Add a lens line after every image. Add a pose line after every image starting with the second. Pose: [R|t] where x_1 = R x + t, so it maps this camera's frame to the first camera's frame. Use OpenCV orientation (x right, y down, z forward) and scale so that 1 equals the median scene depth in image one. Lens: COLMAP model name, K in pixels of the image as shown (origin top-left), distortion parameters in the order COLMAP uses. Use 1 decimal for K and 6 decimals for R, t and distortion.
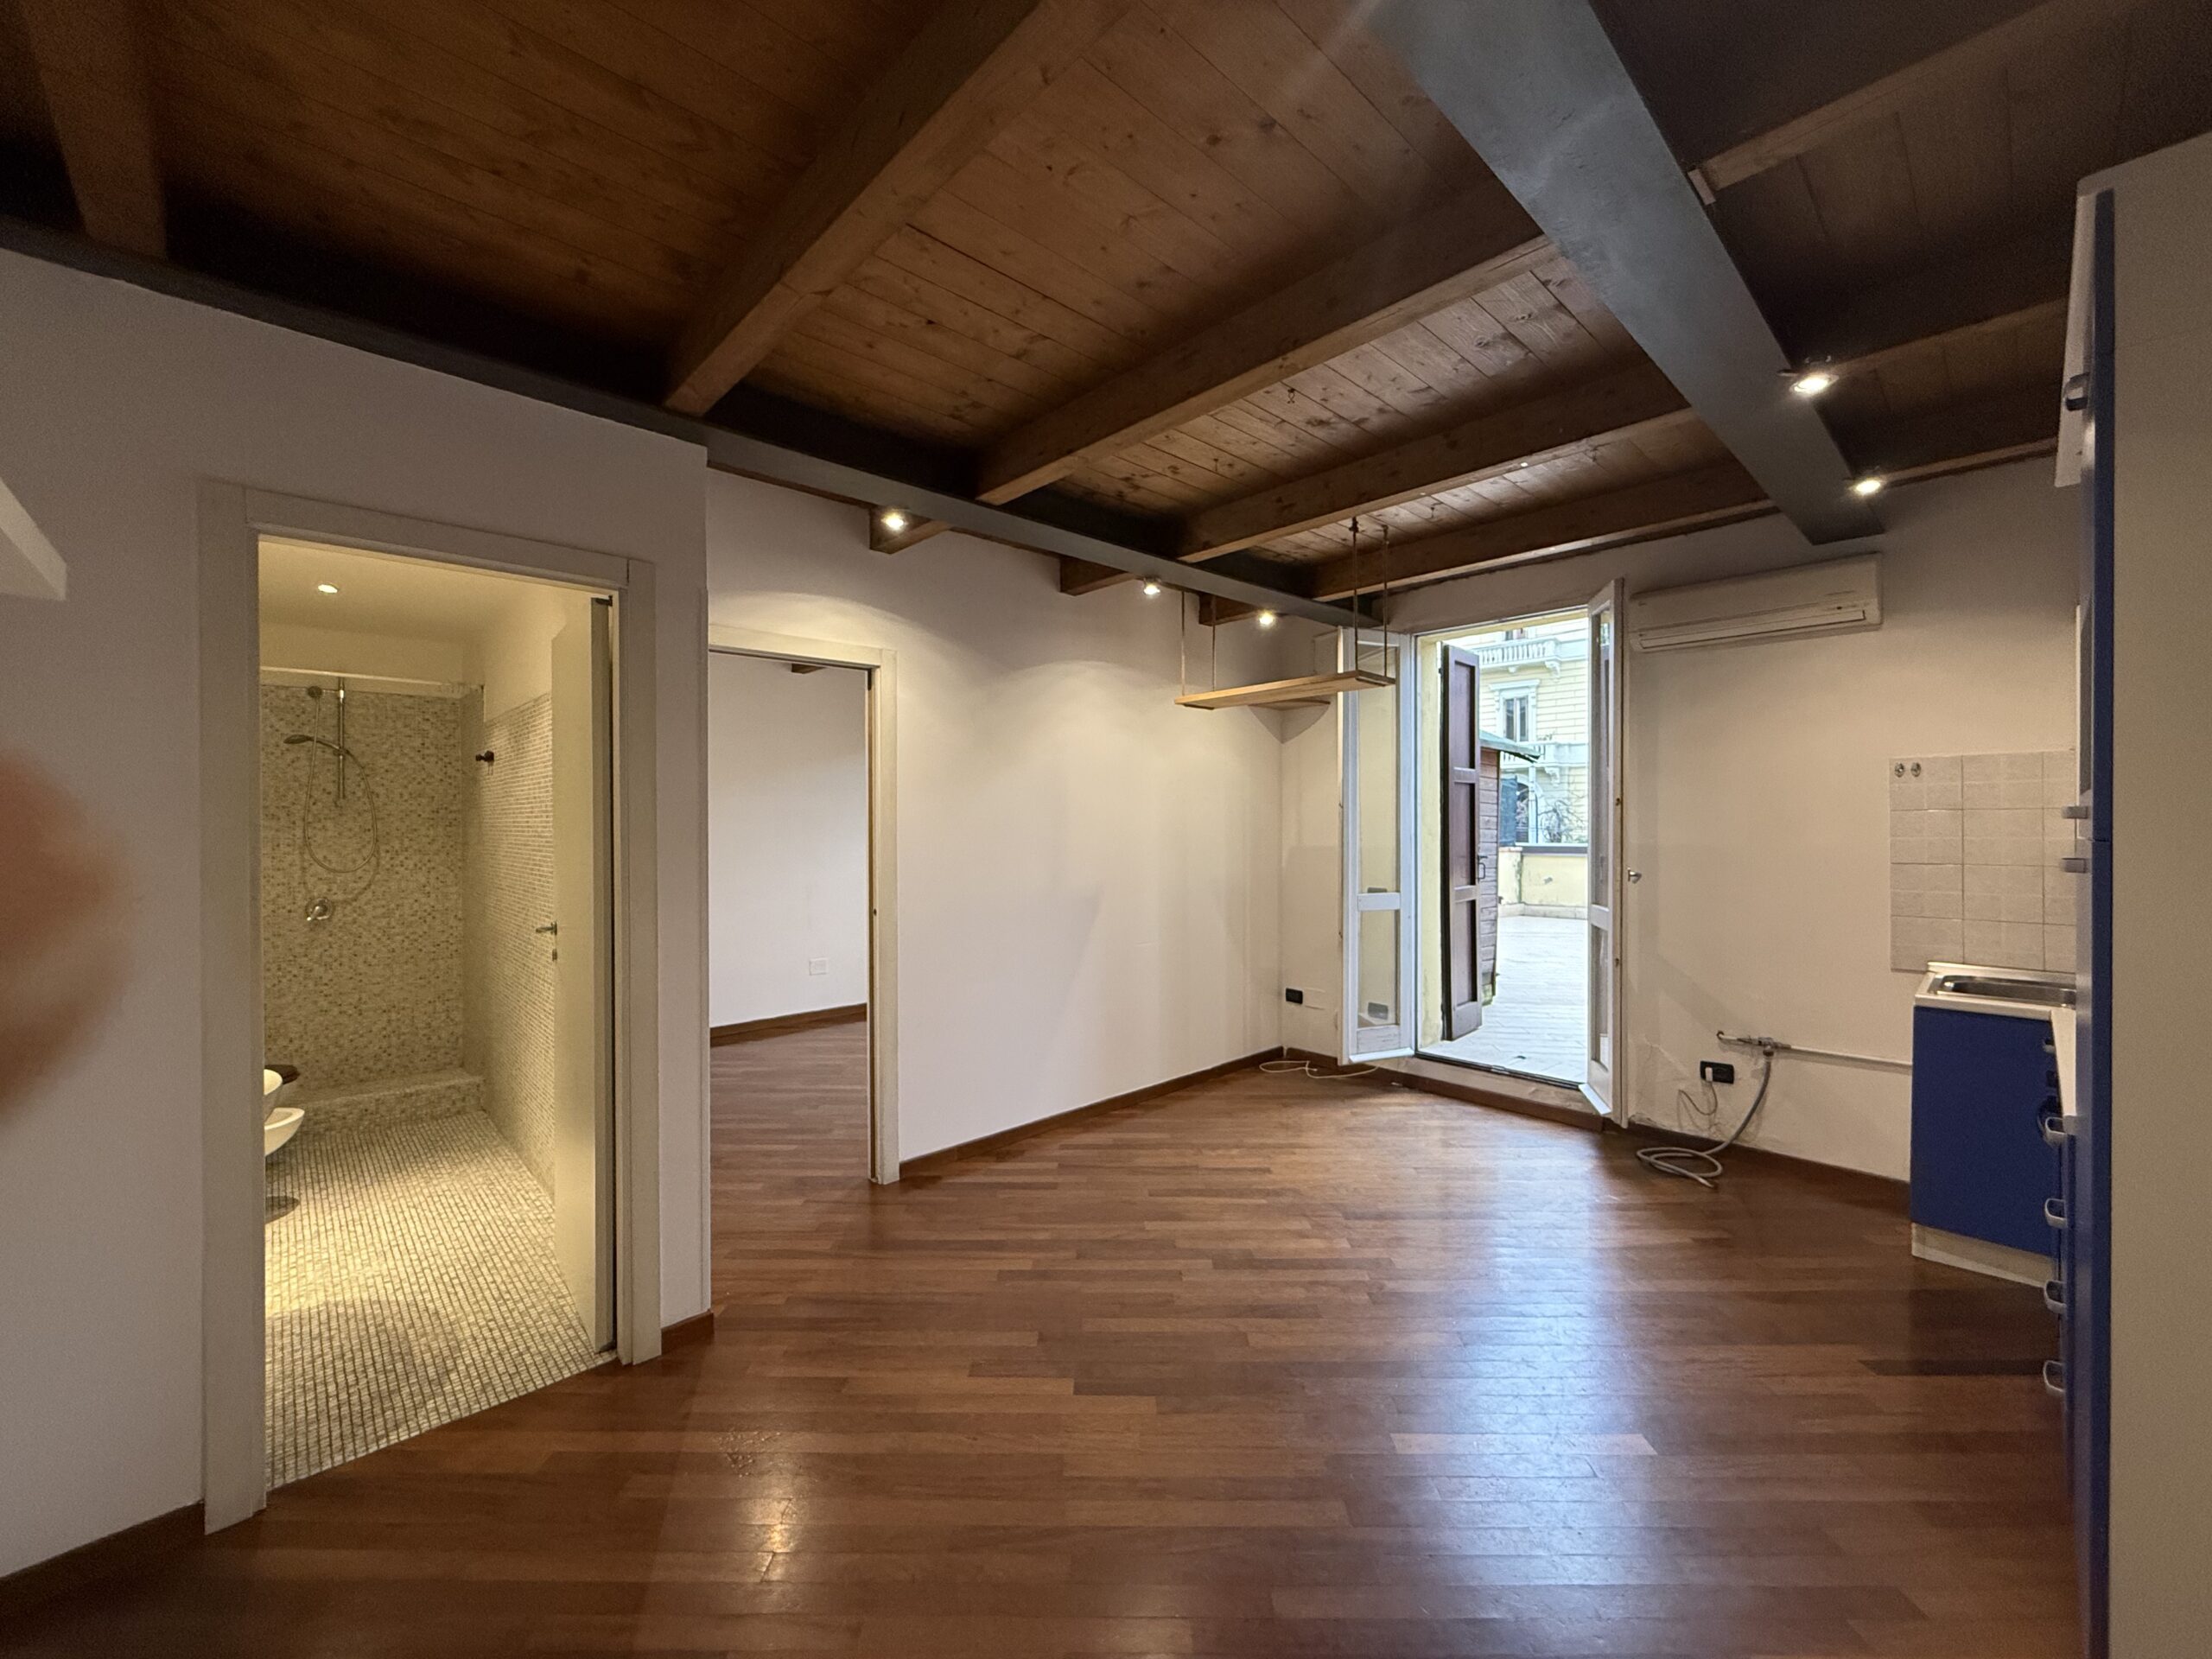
lens RADIAL K [[879.2, 0, 1105.0], [0, 879.2, 823.7], [0, 0, 1]] dist [-0.001158, 0.000078]
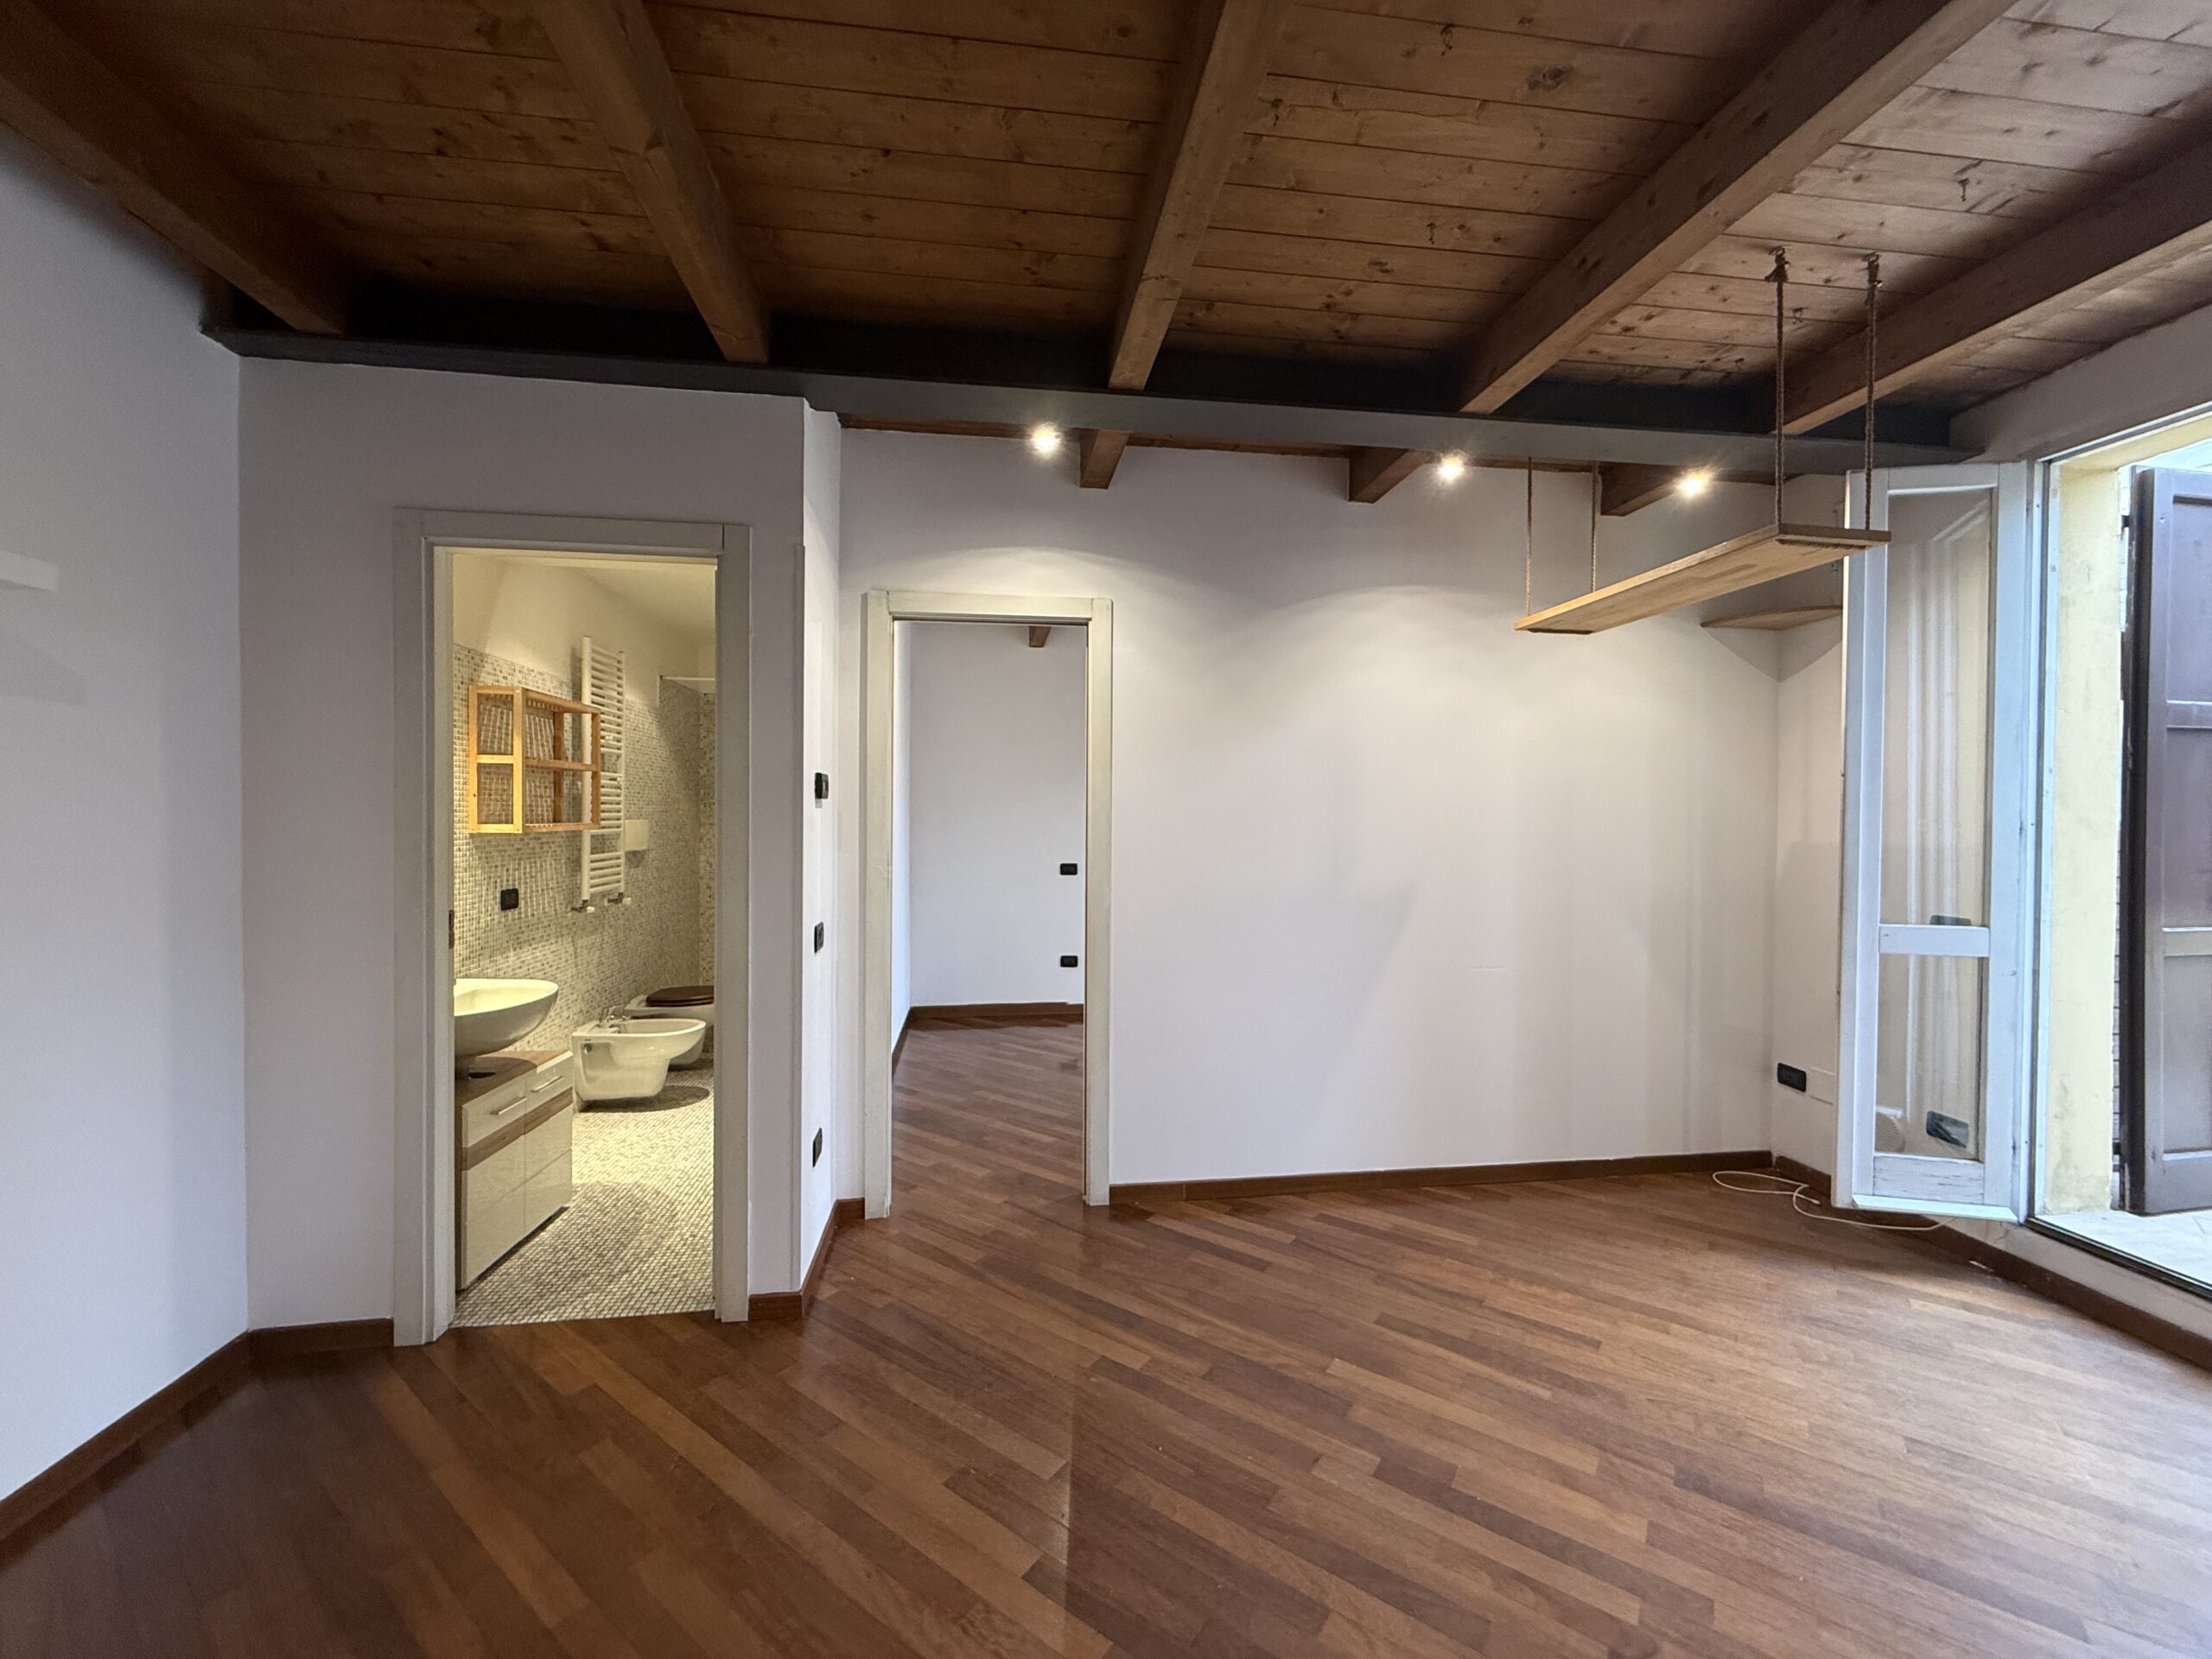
lens RADIAL K [[879.2, 0, 1102.0], [0, 879.2, 824.4], [0, 0, 1]] dist [-0.001158, 0.000078]
pose [[0.812473, 0.015280, -0.582799, 0.262562], [-0.011238, 0.999881, 0.010548, 0.017296], [0.582891, -0.002020, 0.812548, 0.282693]]
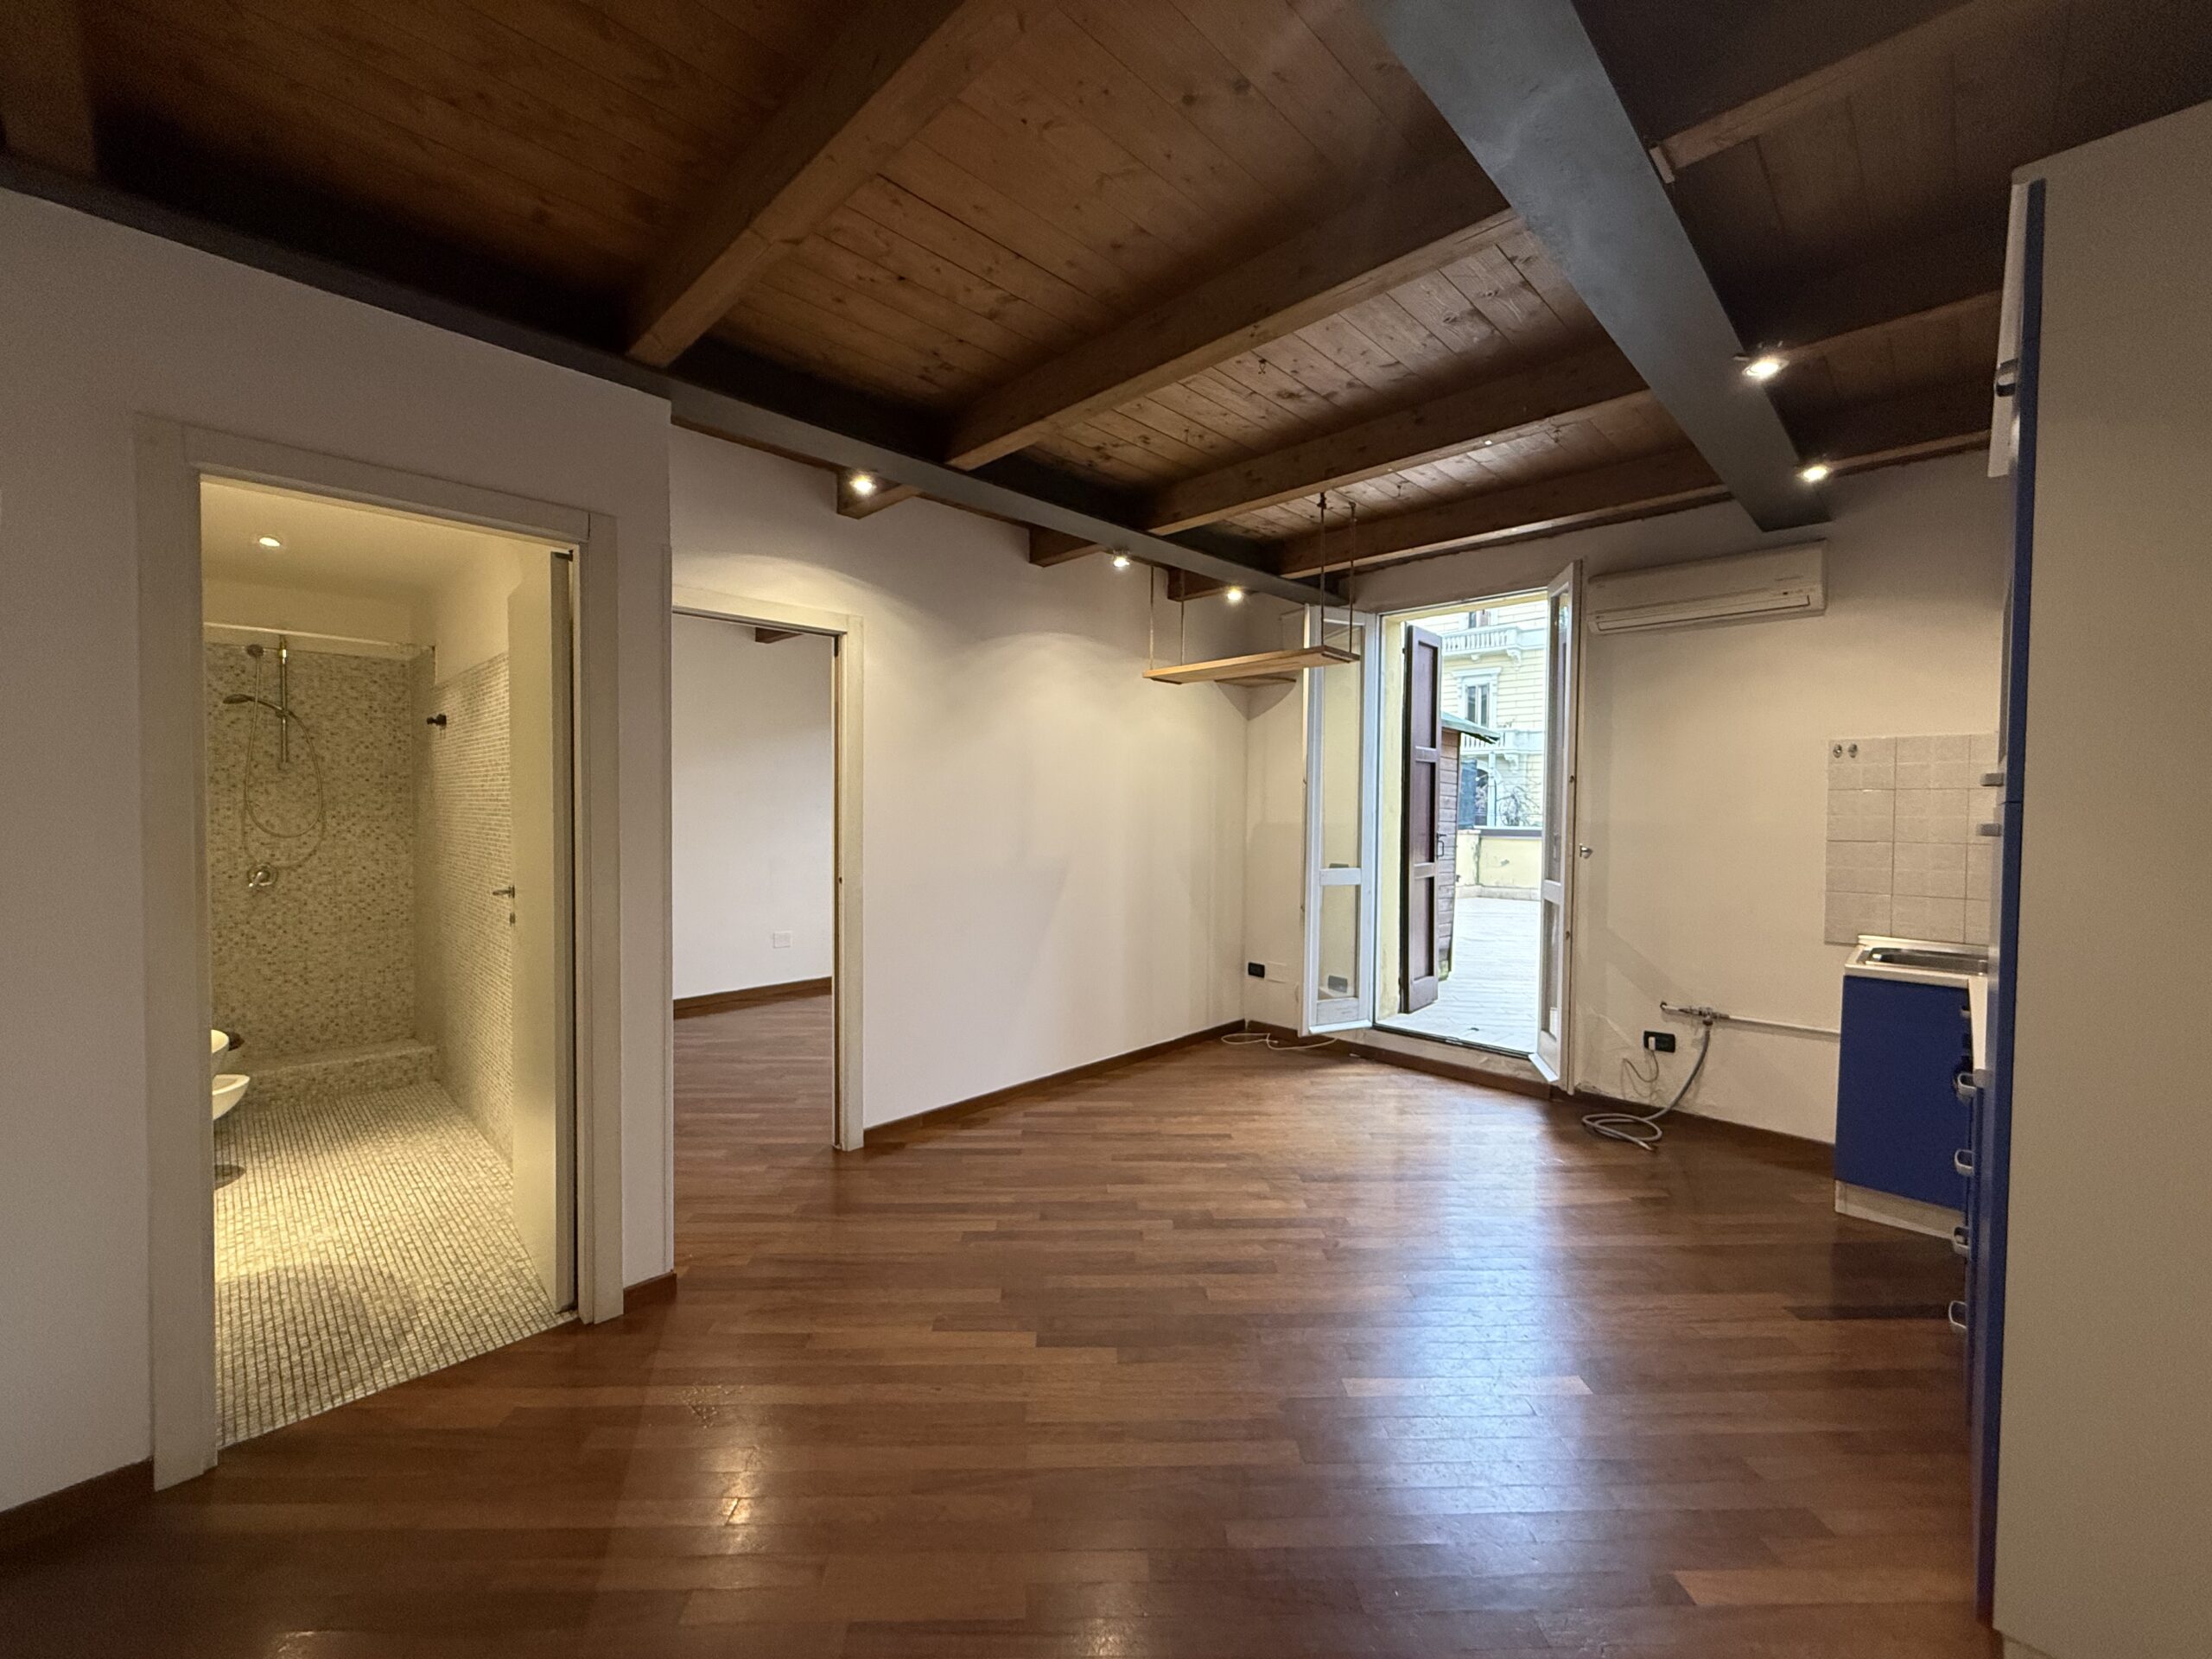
lens RADIAL K [[879.2, 0, 1105.3], [0, 879.2, 824.3], [0, 0, 1]] dist [-0.001158, 0.000078]
pose [[0.999191, 0.010706, 0.038752, -0.000752], [-0.011517, 0.999718, 0.020754, 0.012887], [-0.038519, -0.021184, 0.999033, -0.006554]]
